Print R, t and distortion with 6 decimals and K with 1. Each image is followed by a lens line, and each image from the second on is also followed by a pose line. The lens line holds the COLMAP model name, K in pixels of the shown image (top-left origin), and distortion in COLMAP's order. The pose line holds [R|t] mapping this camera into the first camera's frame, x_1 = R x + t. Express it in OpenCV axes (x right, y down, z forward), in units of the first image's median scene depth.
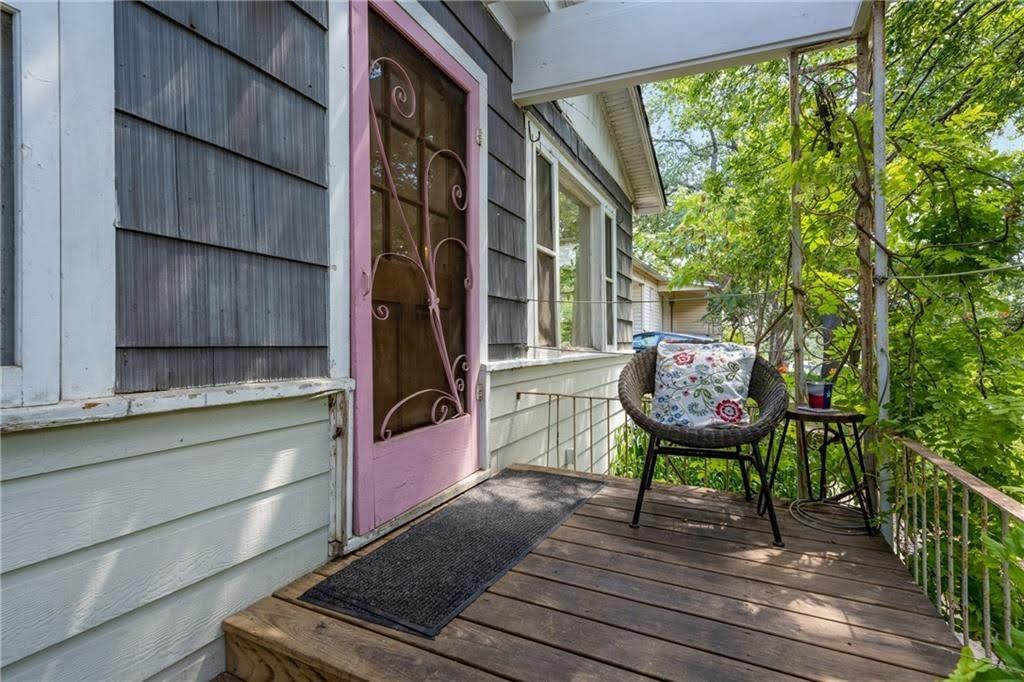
lens RADIAL K [[462.1, 0, 514.5], [0, 462.1, 344.5], [0, 0, 1]] dist [0.002555, 0.000236]
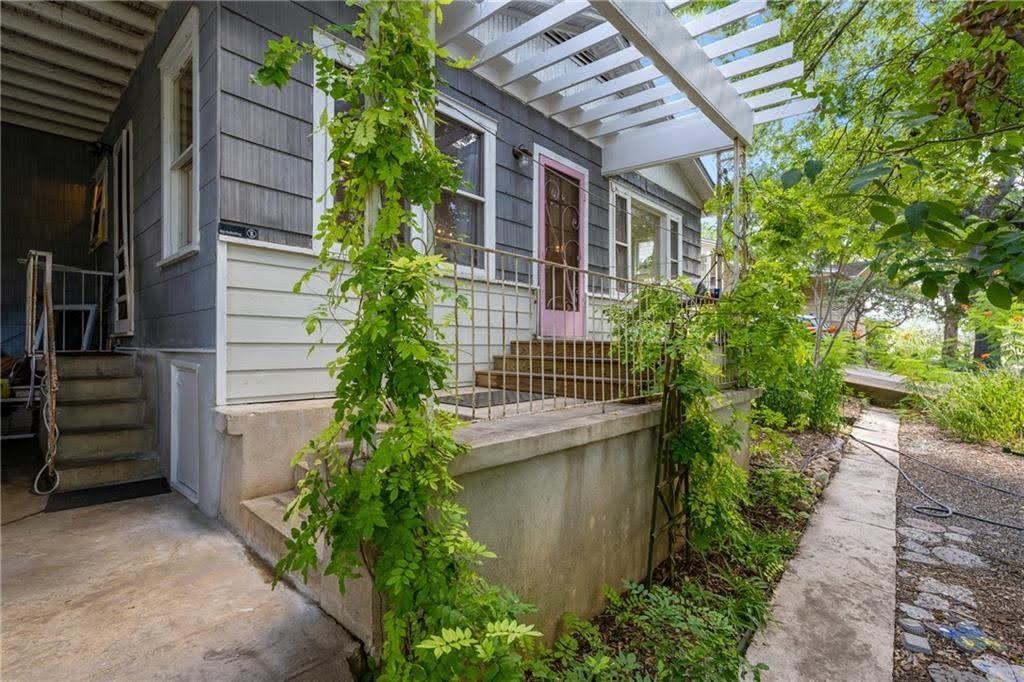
lens RADIAL K [[462.1, 0, 510.2], [0, 462.1, 342.2], [0, 0, 1]] dist [0.002555, 0.000236]
pose [[0.957339, 0.007864, -0.288861, 0.217611], [-0.010533, 0.999915, -0.007684, 0.278097], [0.288776, 0.010399, 0.957340, -1.199747]]
